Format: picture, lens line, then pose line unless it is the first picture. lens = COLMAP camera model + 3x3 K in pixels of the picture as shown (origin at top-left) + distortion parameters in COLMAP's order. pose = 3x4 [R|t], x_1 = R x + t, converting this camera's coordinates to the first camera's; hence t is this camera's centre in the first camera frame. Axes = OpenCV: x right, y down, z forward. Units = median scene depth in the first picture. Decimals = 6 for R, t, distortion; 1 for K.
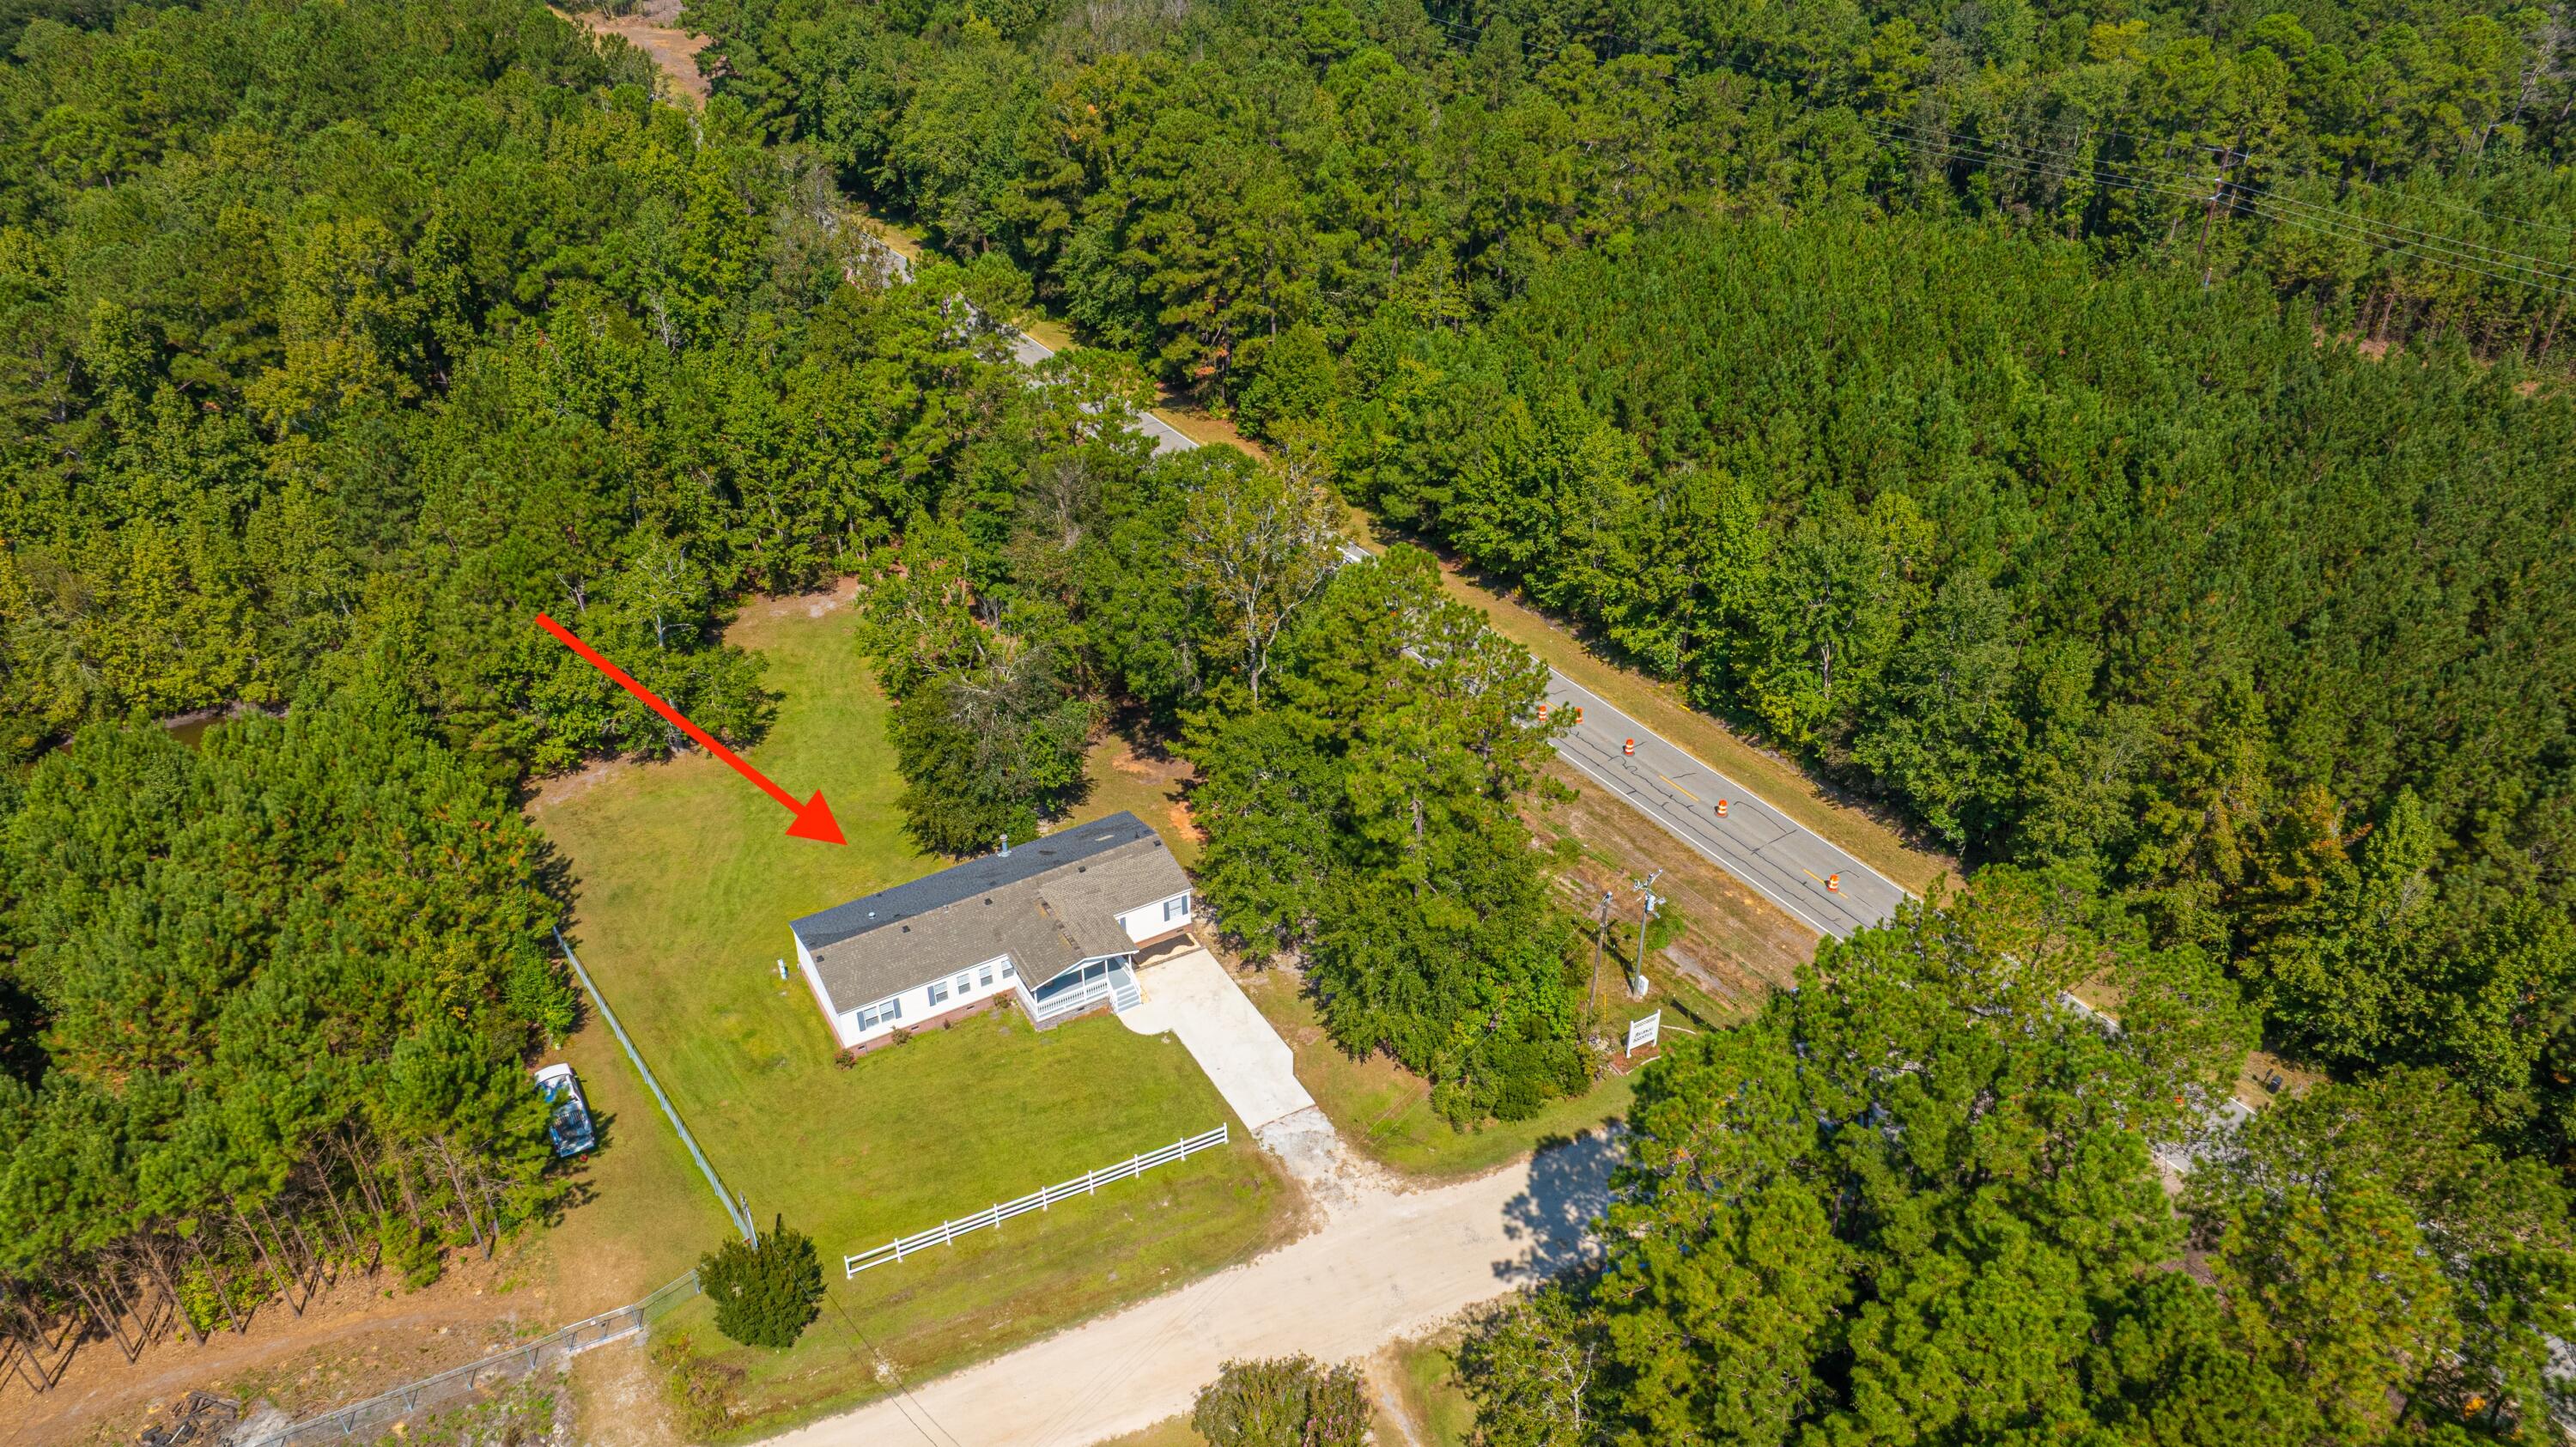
lens RADIAL K [[1810.8, 0, 1300.9], [0, 1810.8, 713.4], [0, 0, 1]] dist [-0.018317, -0.003609]
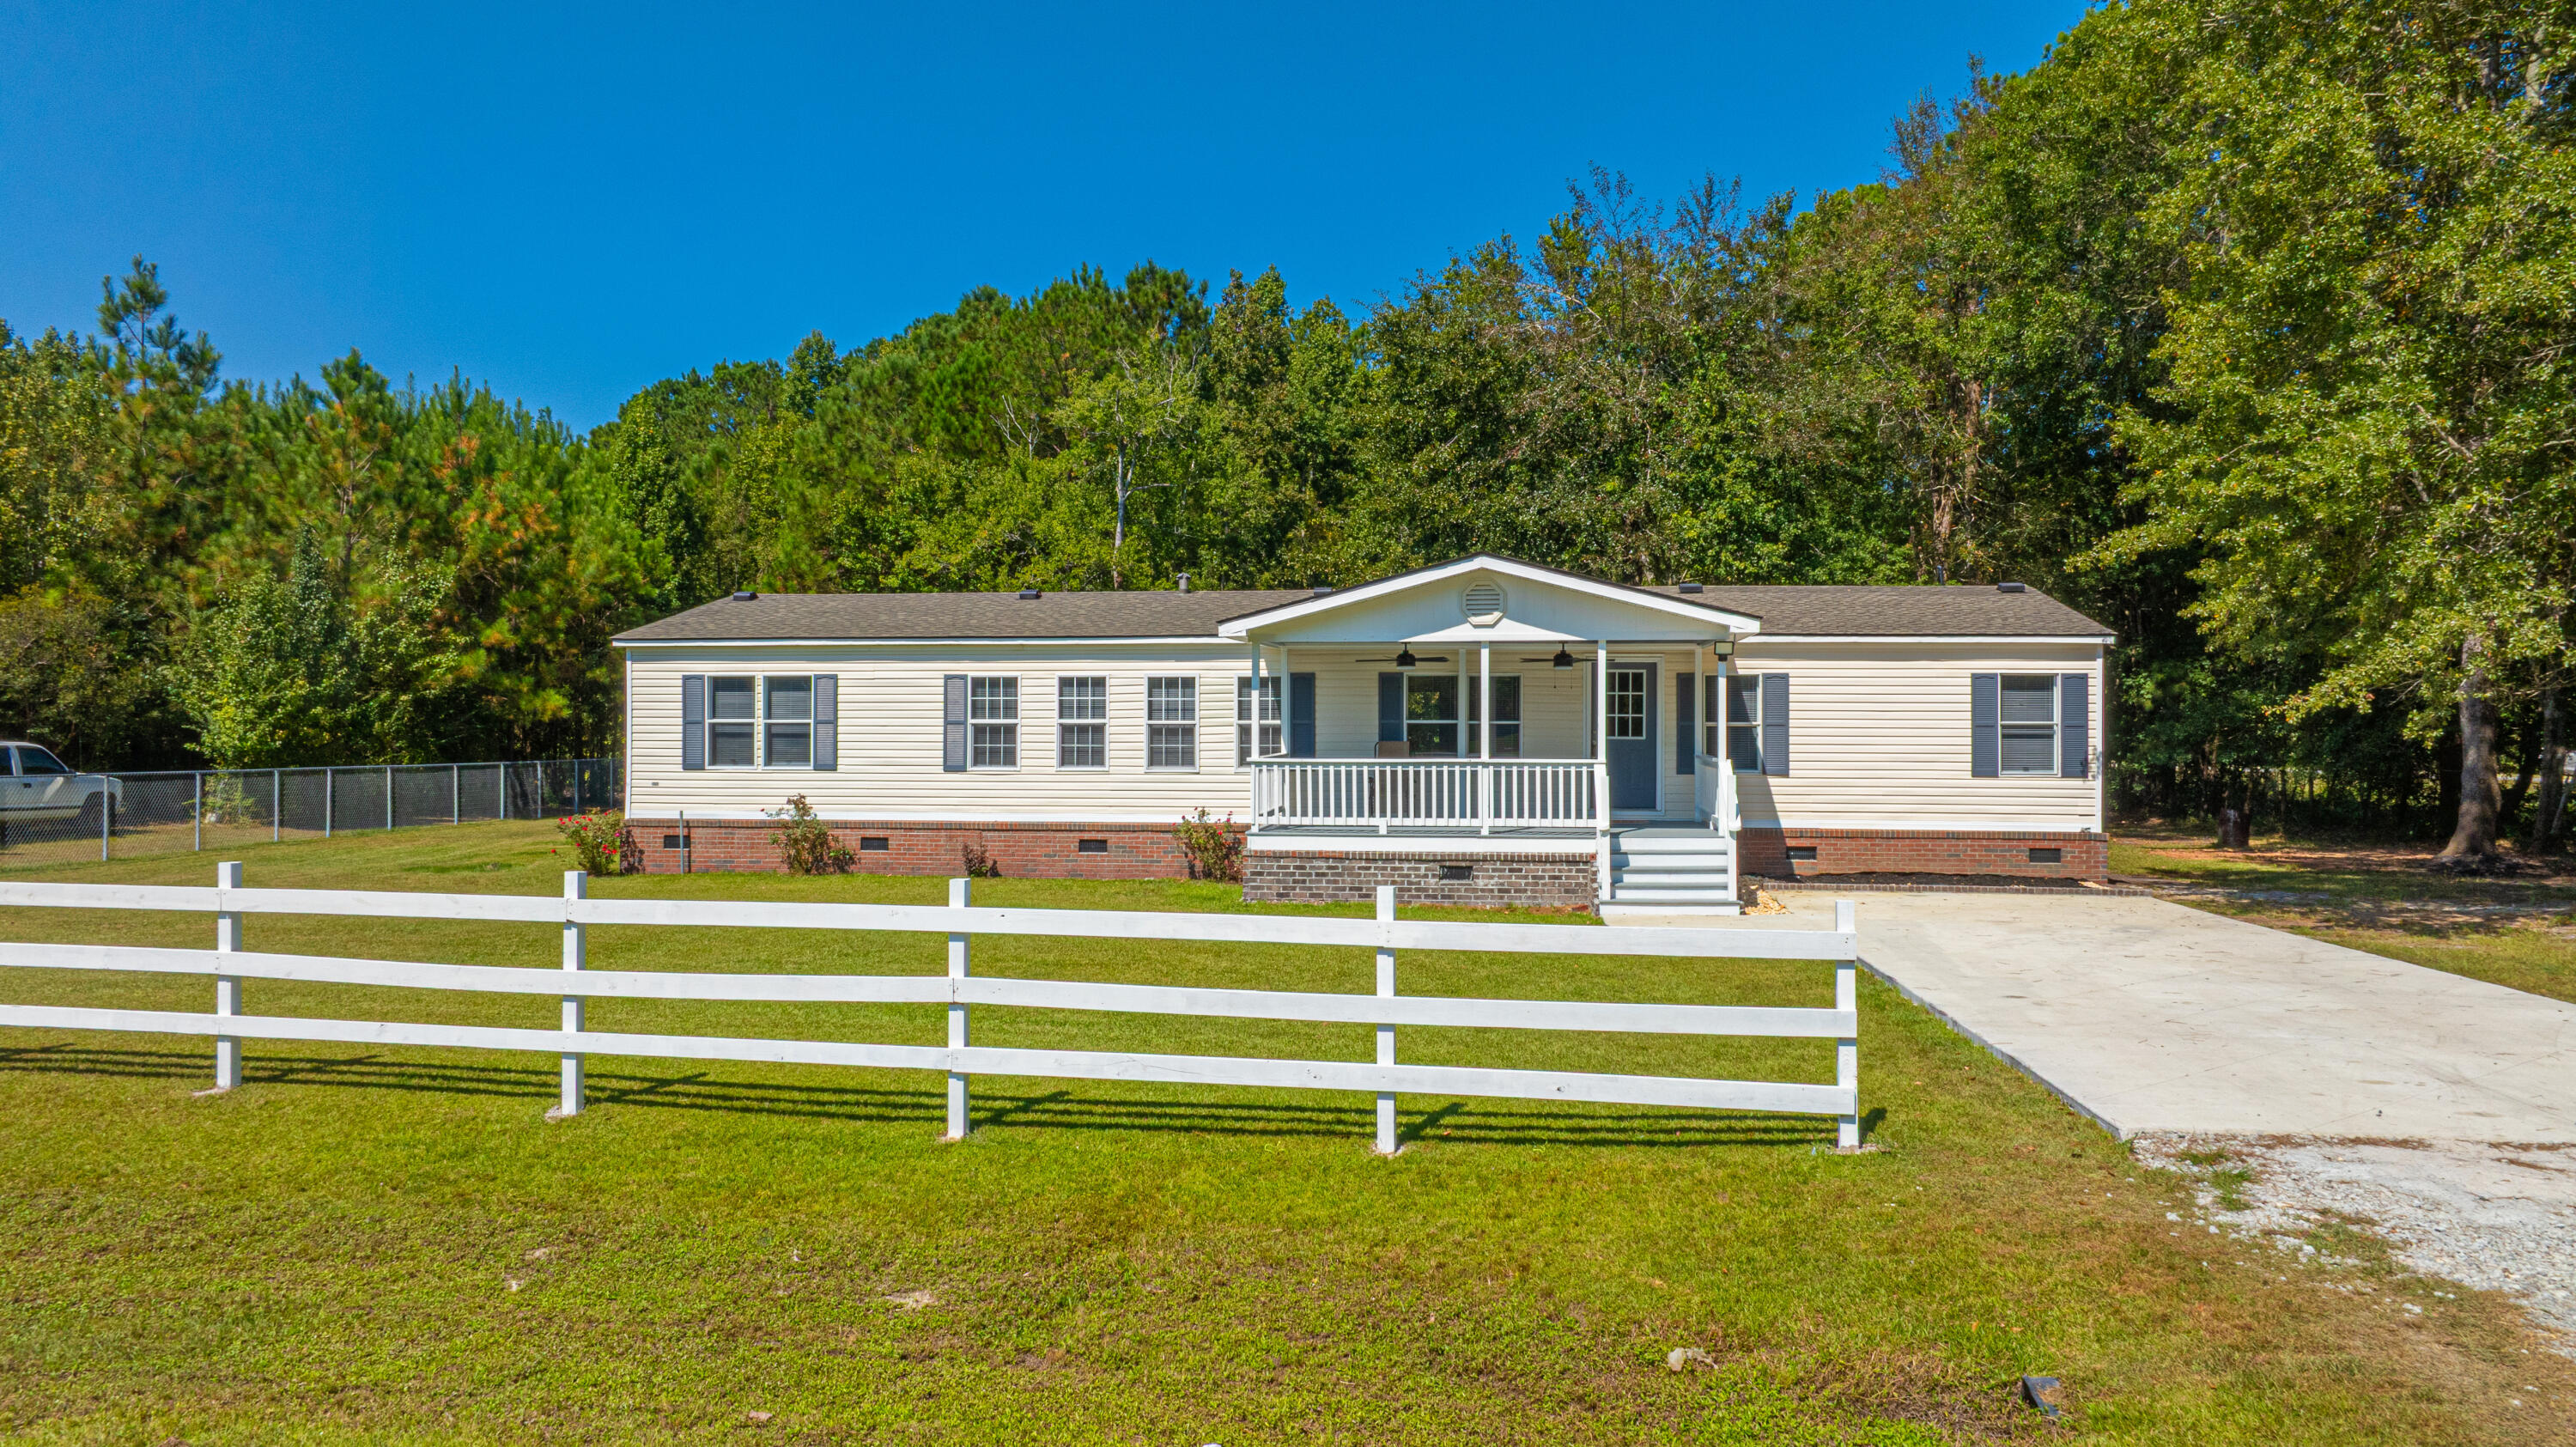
lens RADIAL K [[1811.3, 0, 1301.5], [0, 1811.3, 713.3], [0, 0, 1]] dist [-0.022302, 0.007273]
pose [[0.798062, -0.000210, -0.602576, -0.003575], [-0.332553, 0.833767, -0.440729, 0.205575], [0.502500, 0.552117, 0.665327, 0.684460]]
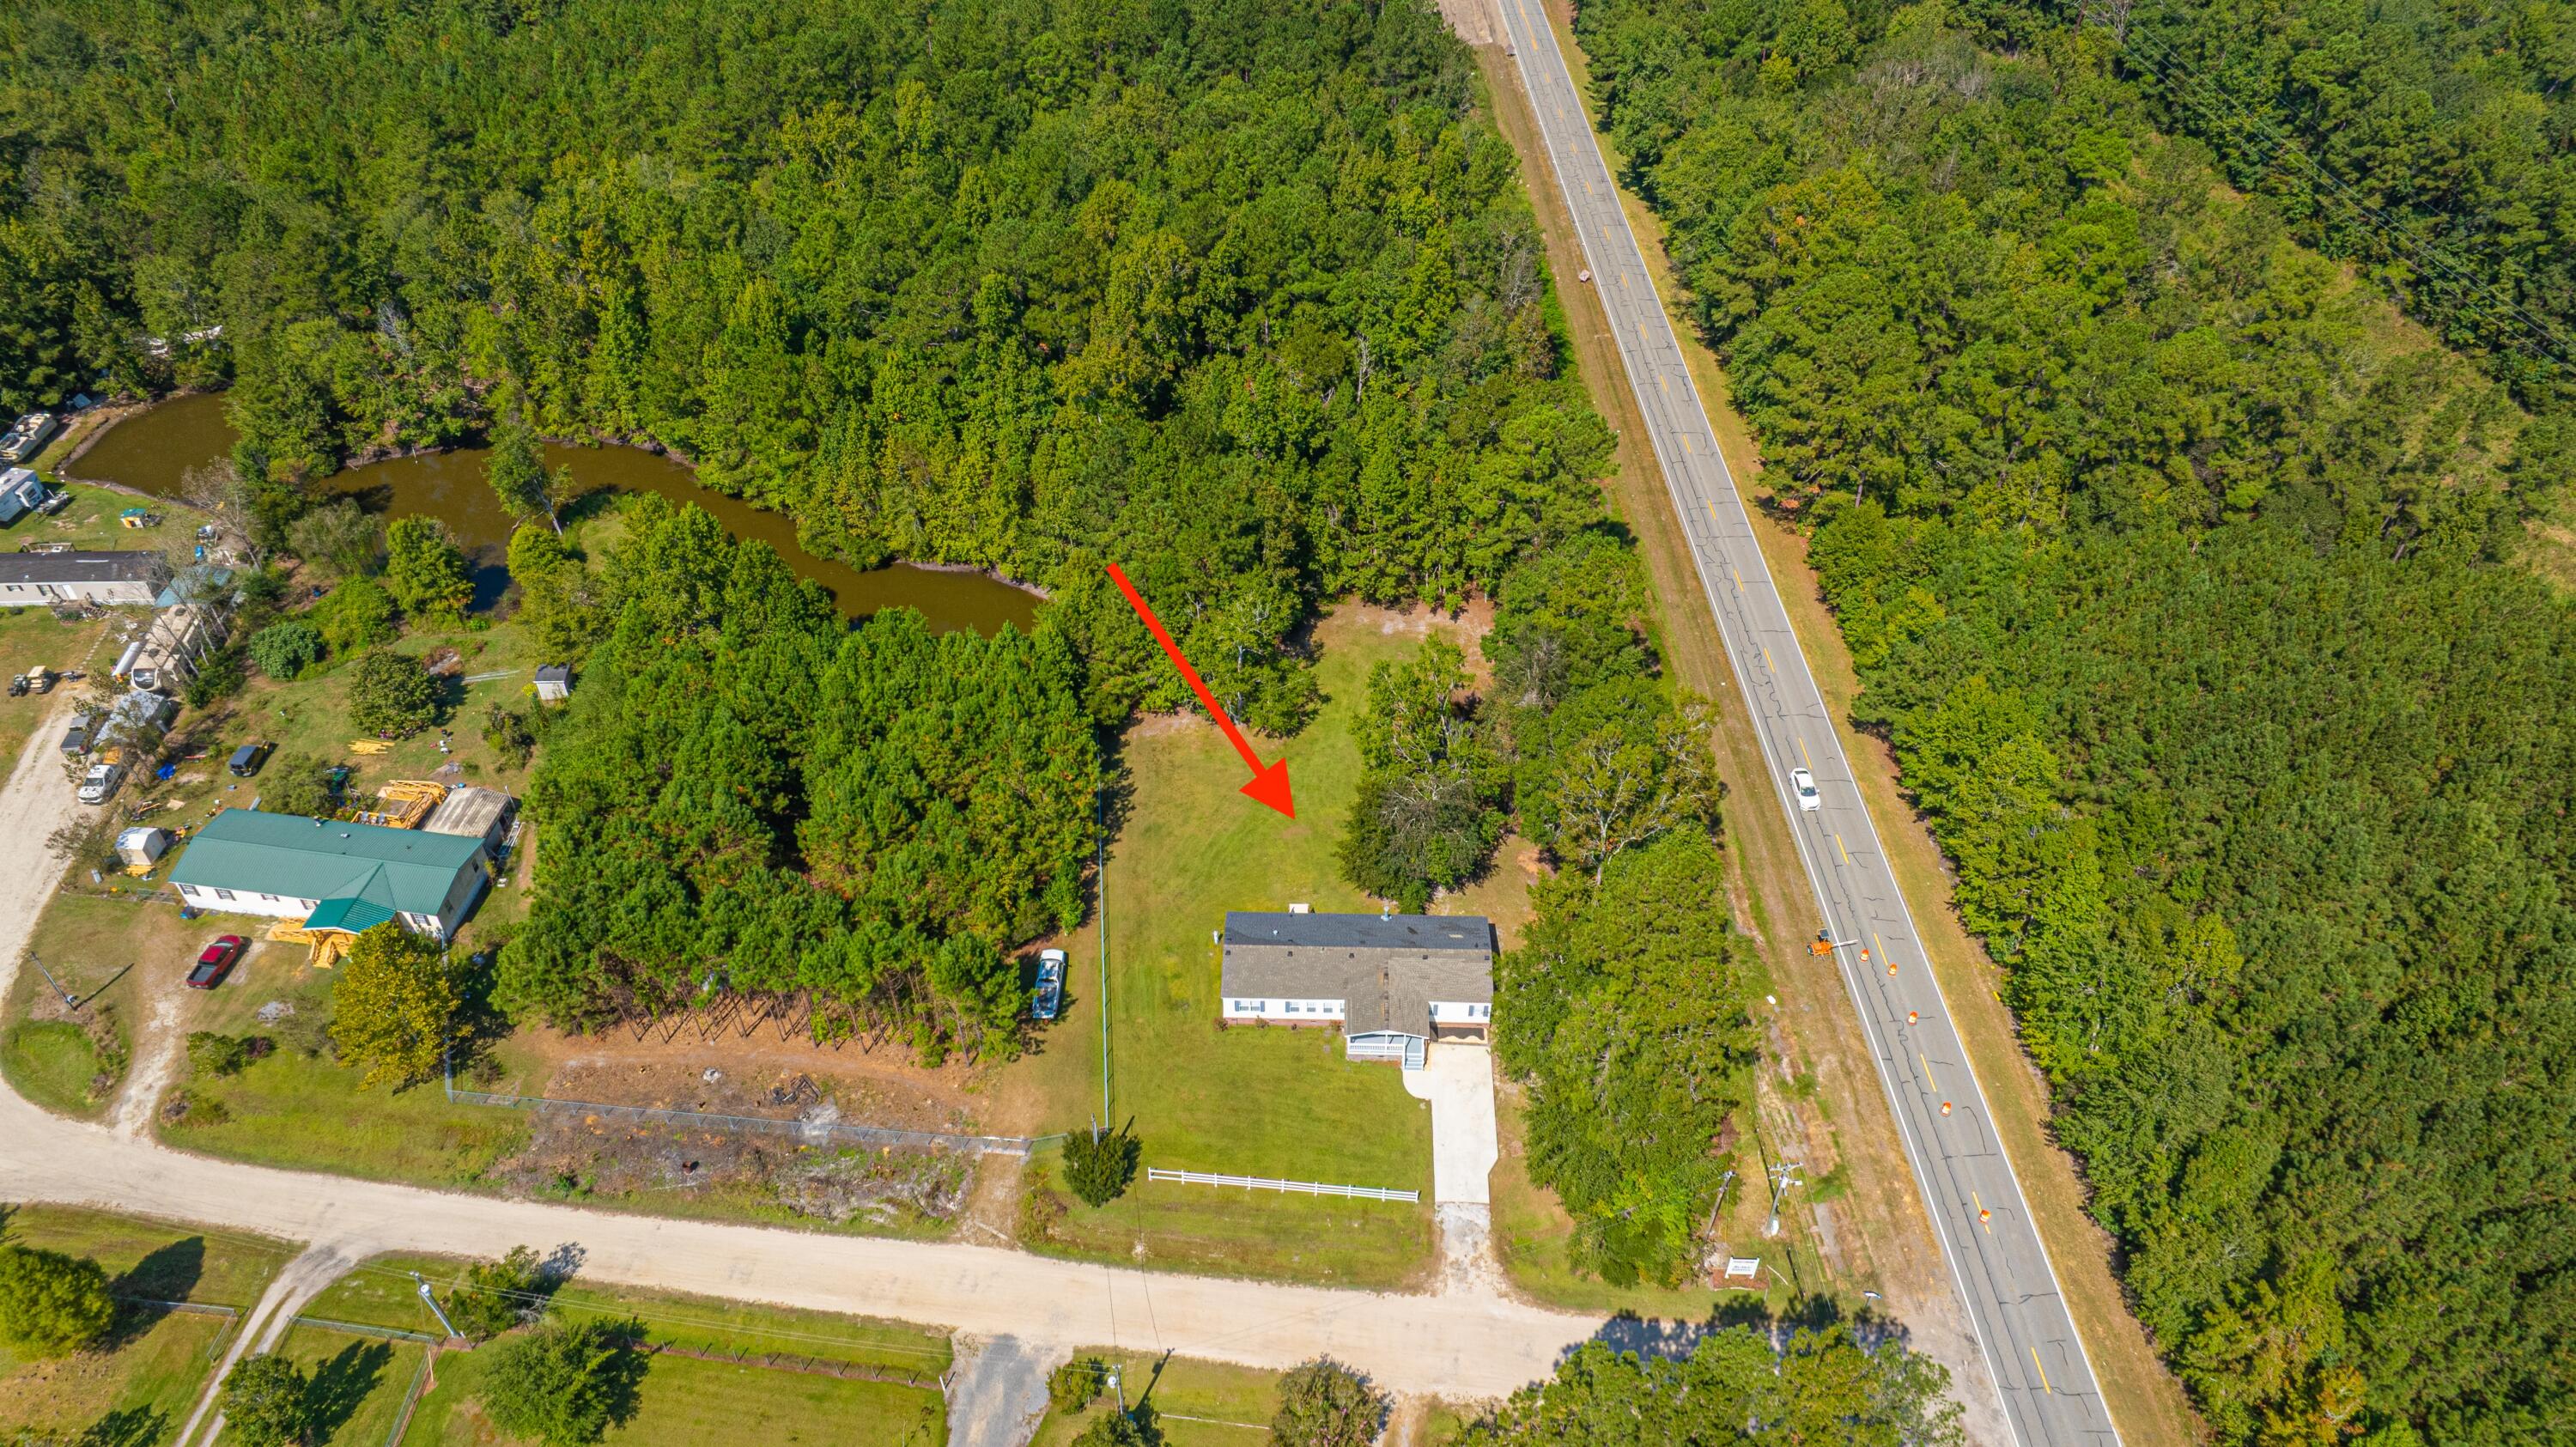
lens RADIAL K [[1818.5, 0, 1302.0], [0, 1818.5, 694.7], [0, 0, 1]] dist [-0.009896, -0.002664]
pose [[0.853210, 0.357074, -0.380173, 0.213375], [-0.290192, 0.930660, 0.222844, -0.321152], [0.433383, -0.079810, 0.897669, -0.216143]]
